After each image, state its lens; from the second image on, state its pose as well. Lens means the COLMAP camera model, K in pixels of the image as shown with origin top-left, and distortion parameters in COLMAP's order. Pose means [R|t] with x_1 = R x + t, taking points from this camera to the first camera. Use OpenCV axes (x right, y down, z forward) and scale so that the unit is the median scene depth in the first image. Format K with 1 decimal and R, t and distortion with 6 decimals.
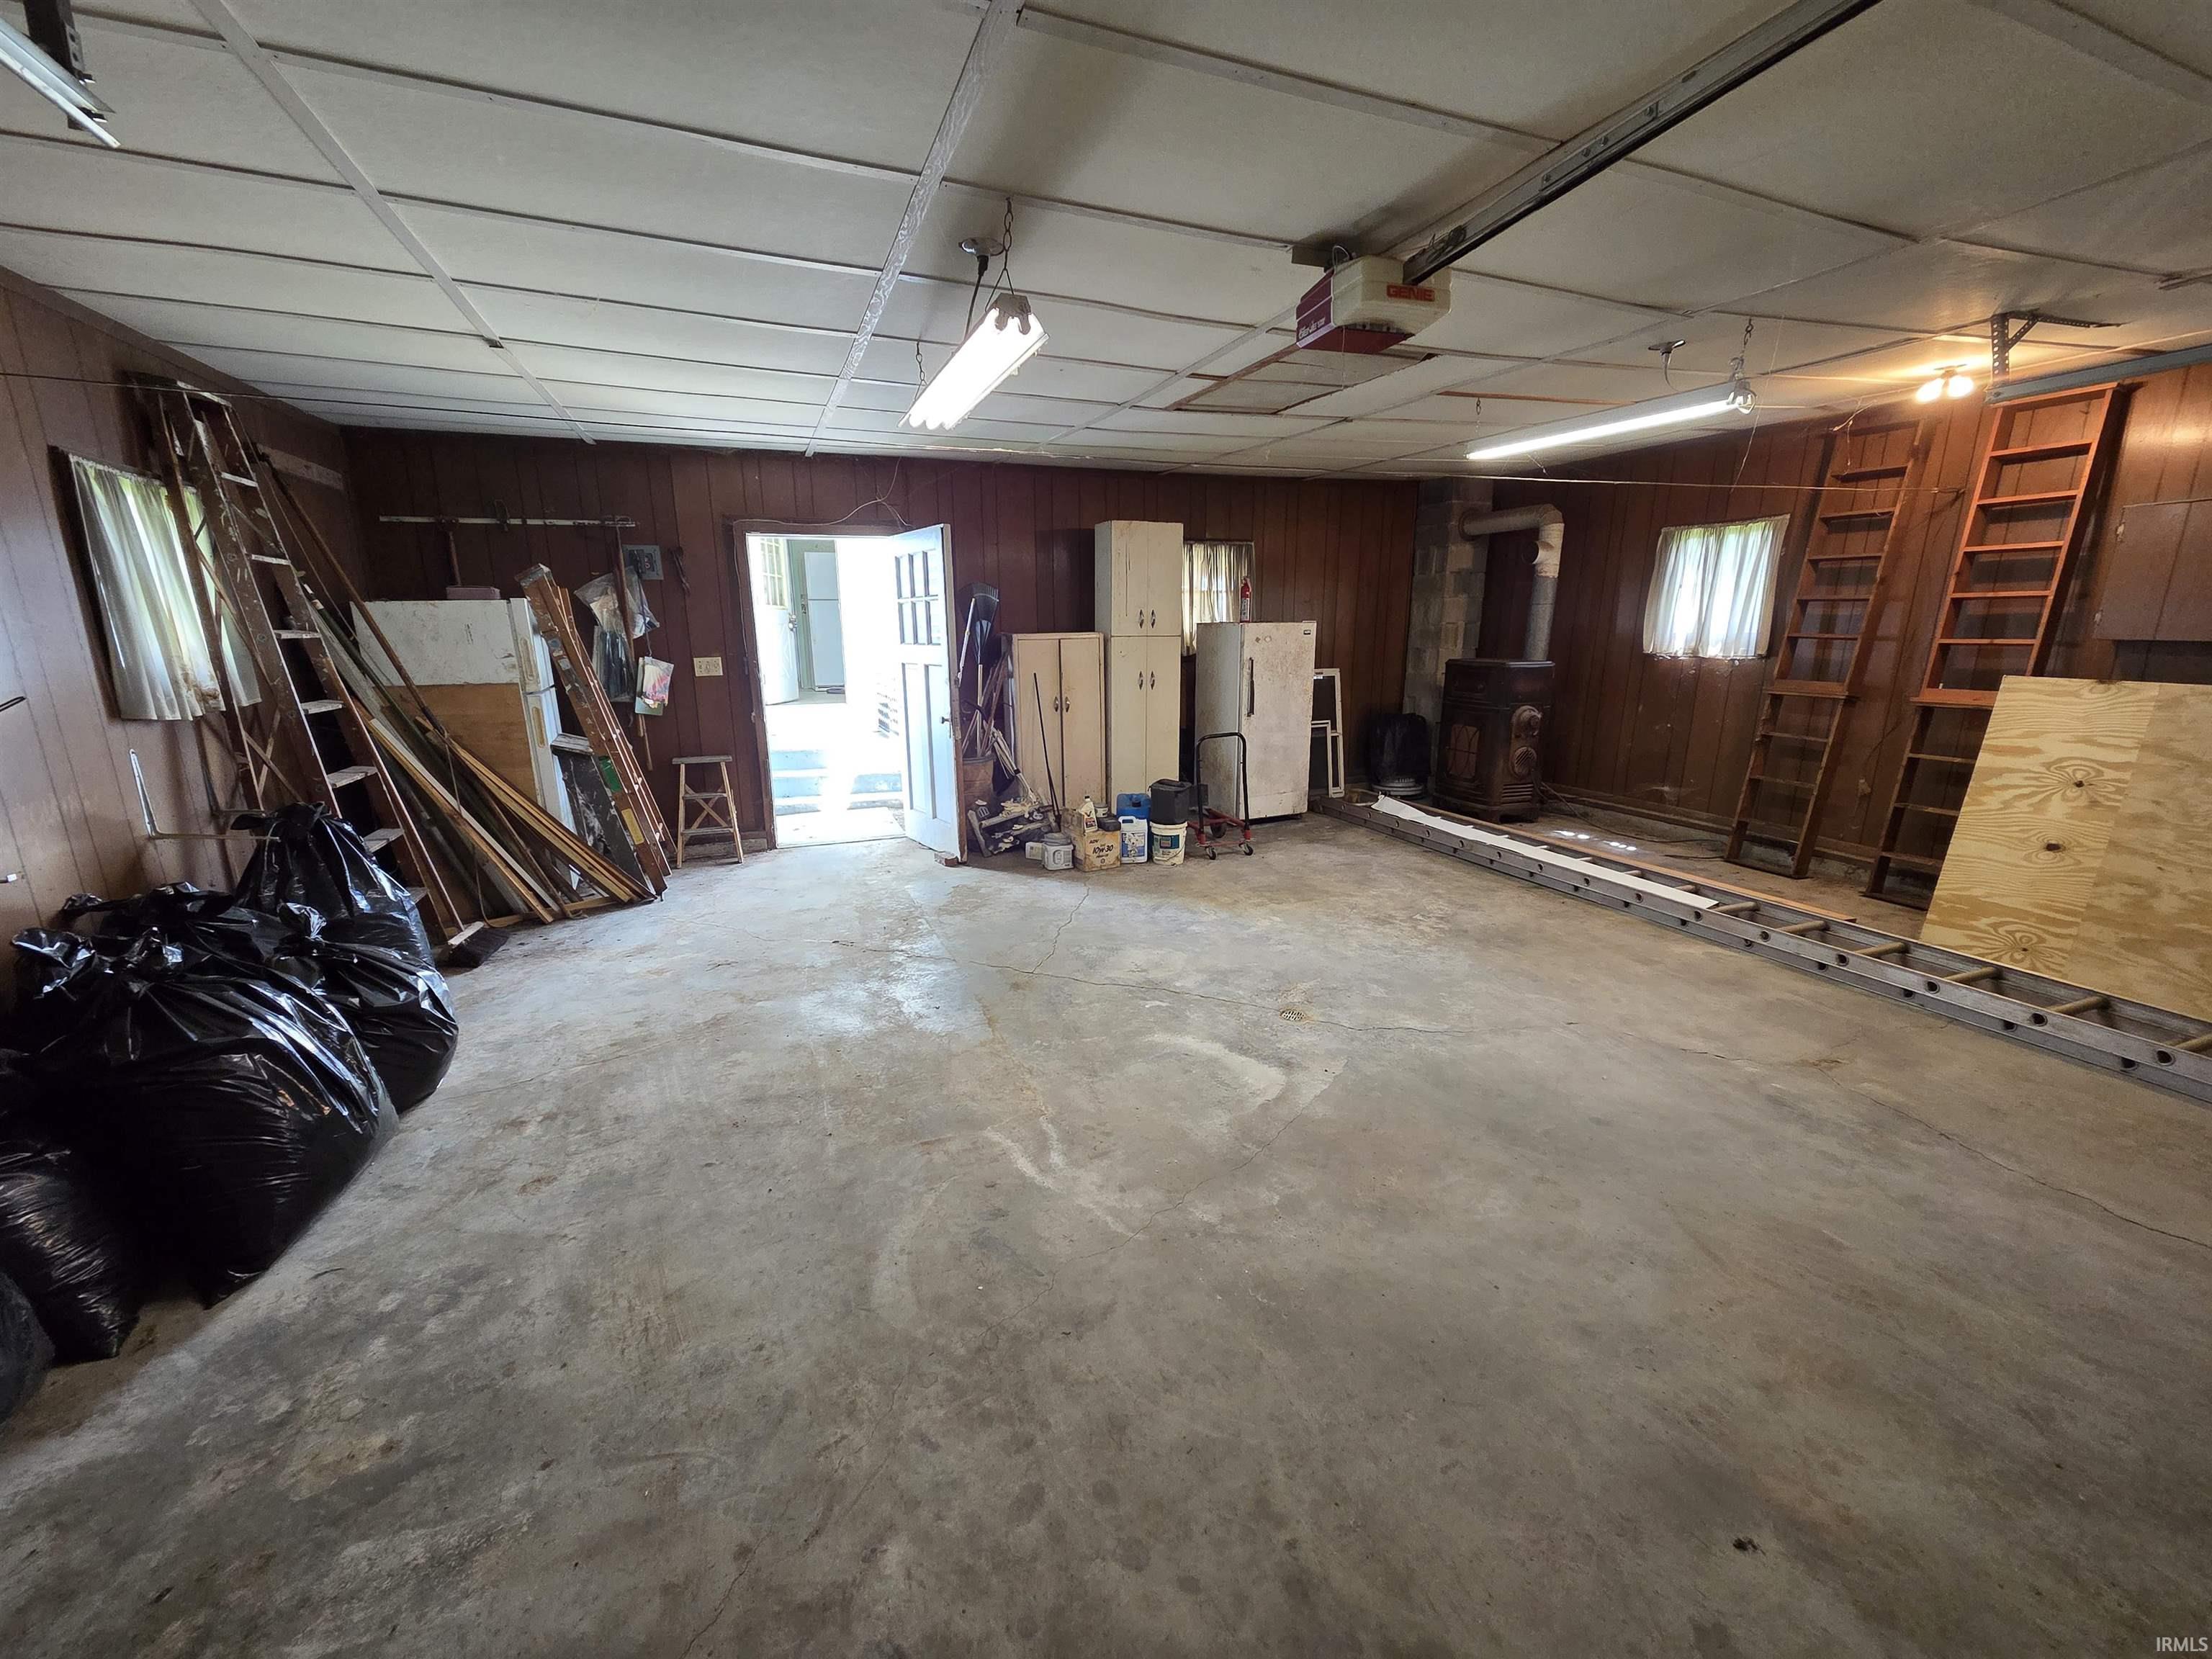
lens RADIAL K [[888.0, 0, 1097.8], [0, 888.0, 837.6], [0, 0, 1]] dist [0.002558, 0.000111]
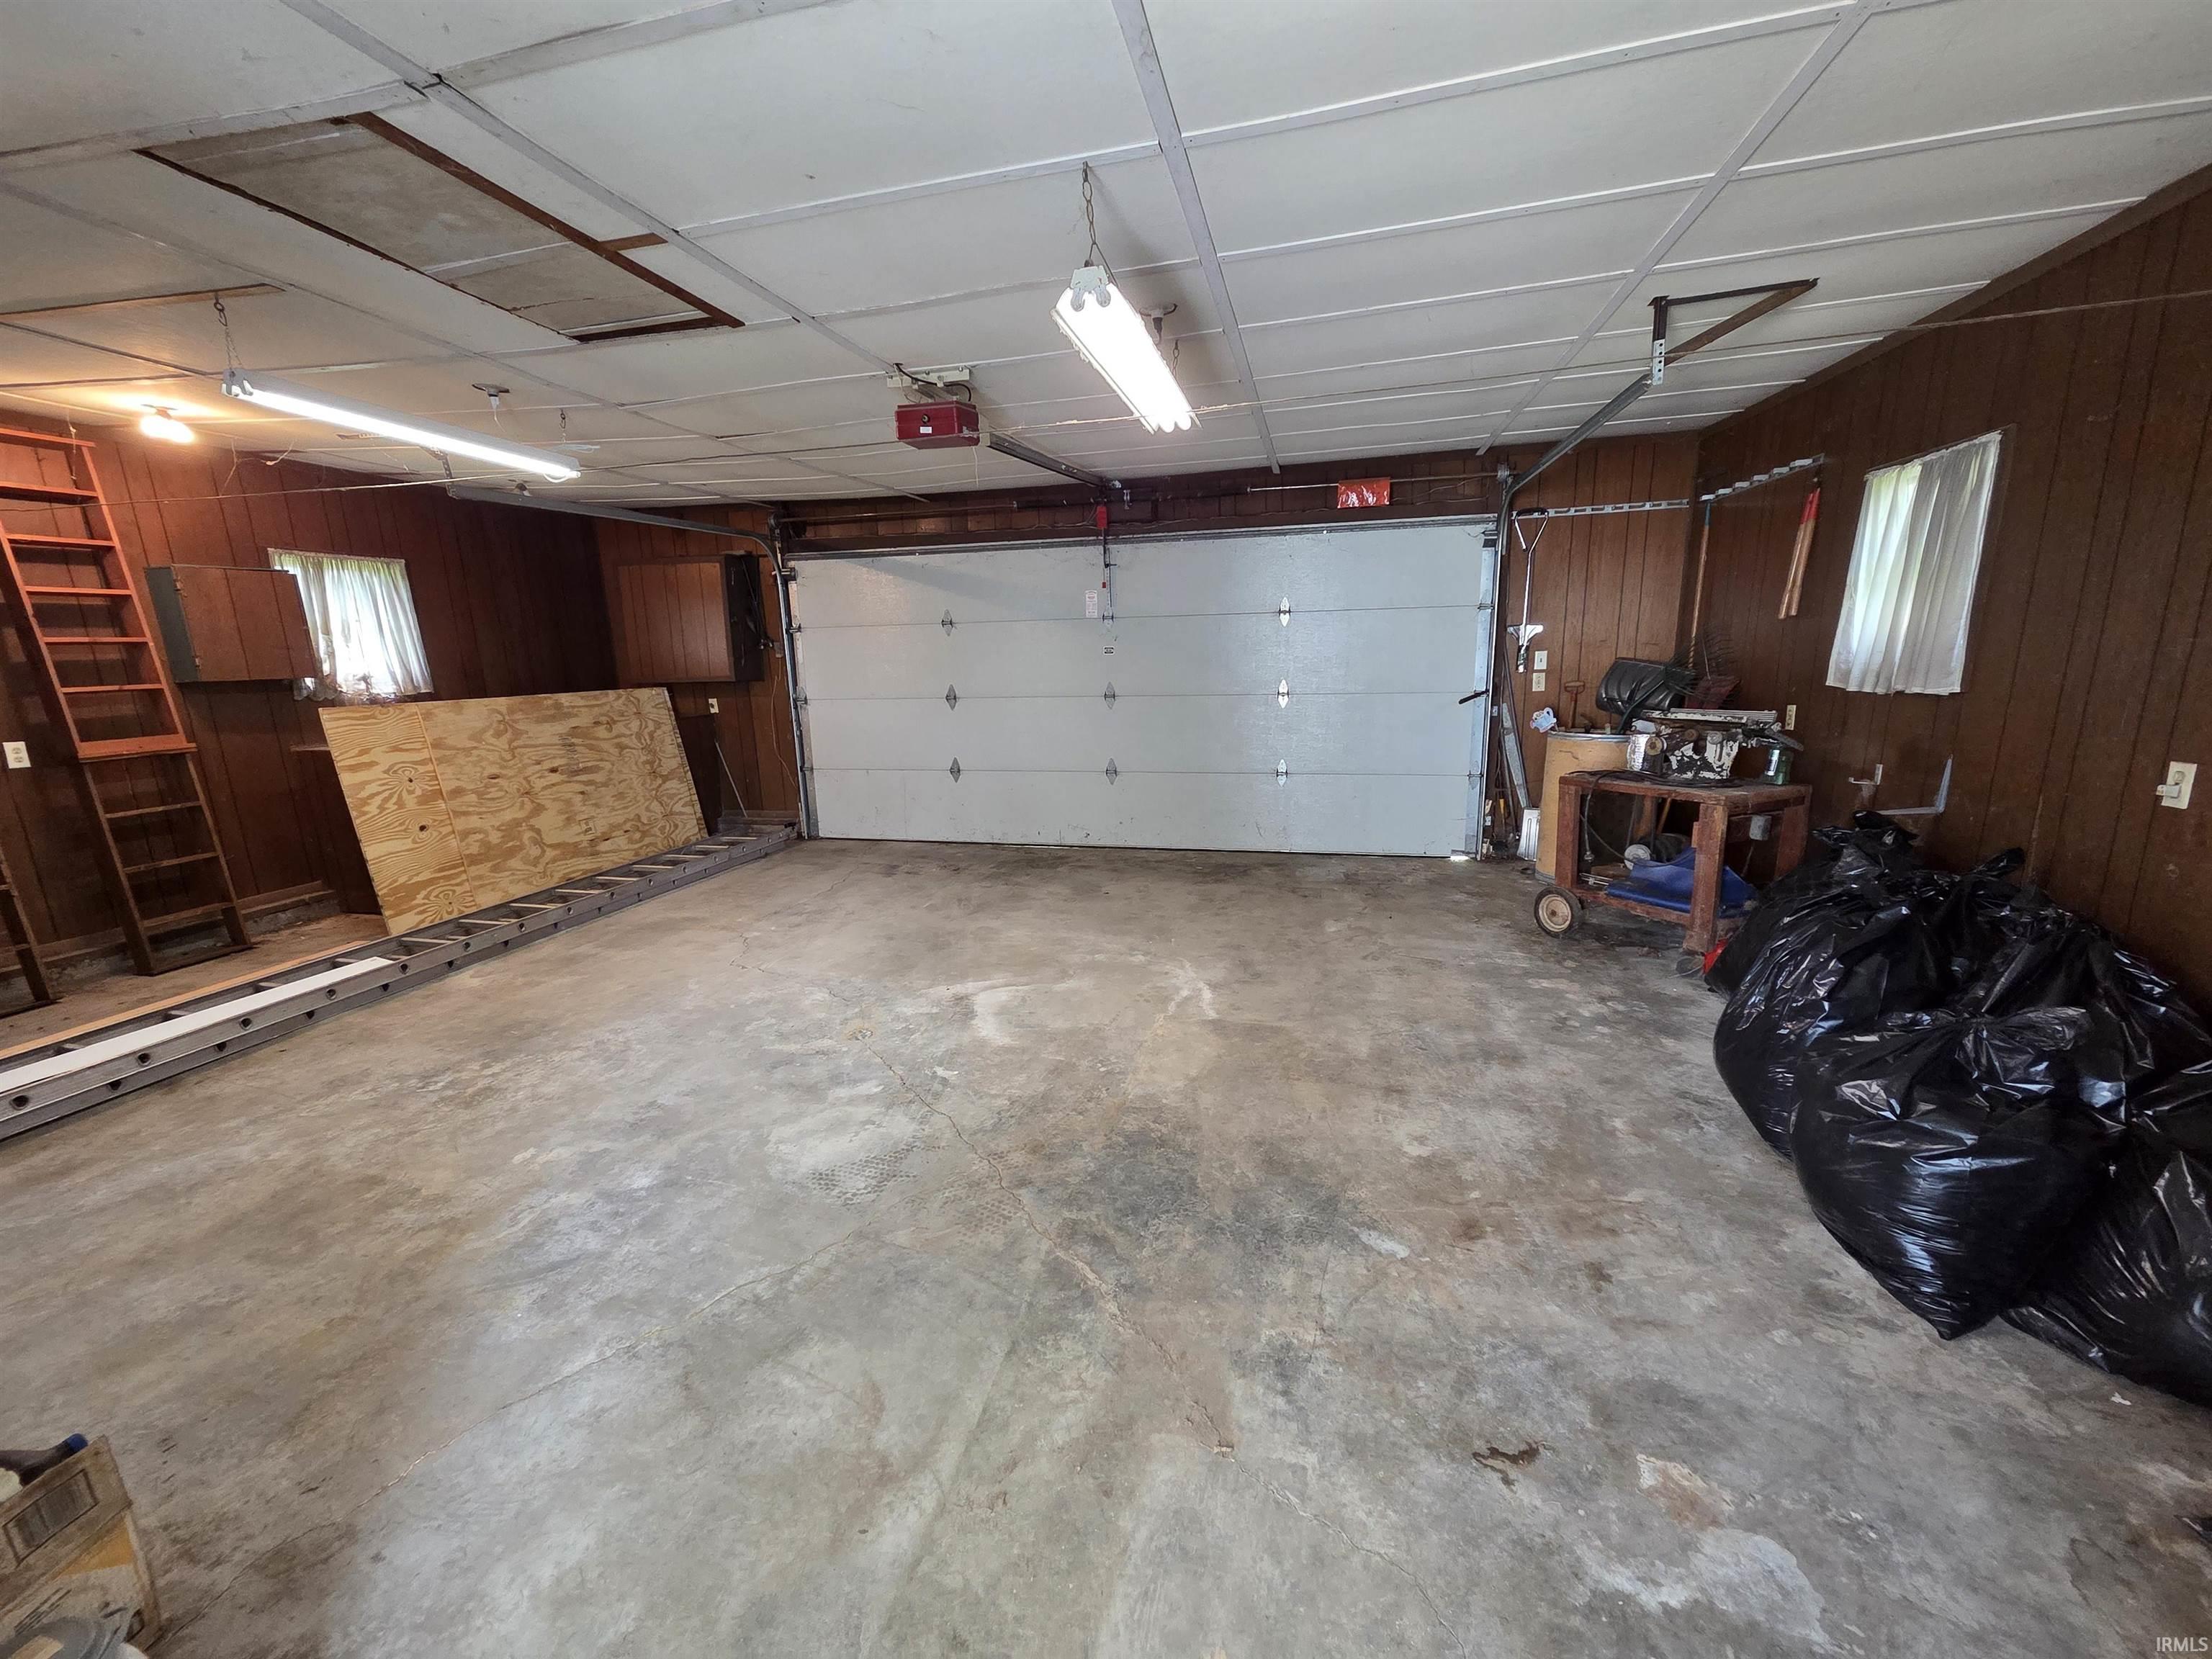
lens RADIAL K [[888.0, 0, 1097.8], [0, 888.0, 837.6], [0, 0, 1]] dist [0.002558, 0.000111]
pose [[-0.810421, -0.096384, 0.577865, -0.529049], [0.166350, 0.907916, 0.384729, -0.326203], [-0.561735, 0.407920, -0.719761, 1.420672]]
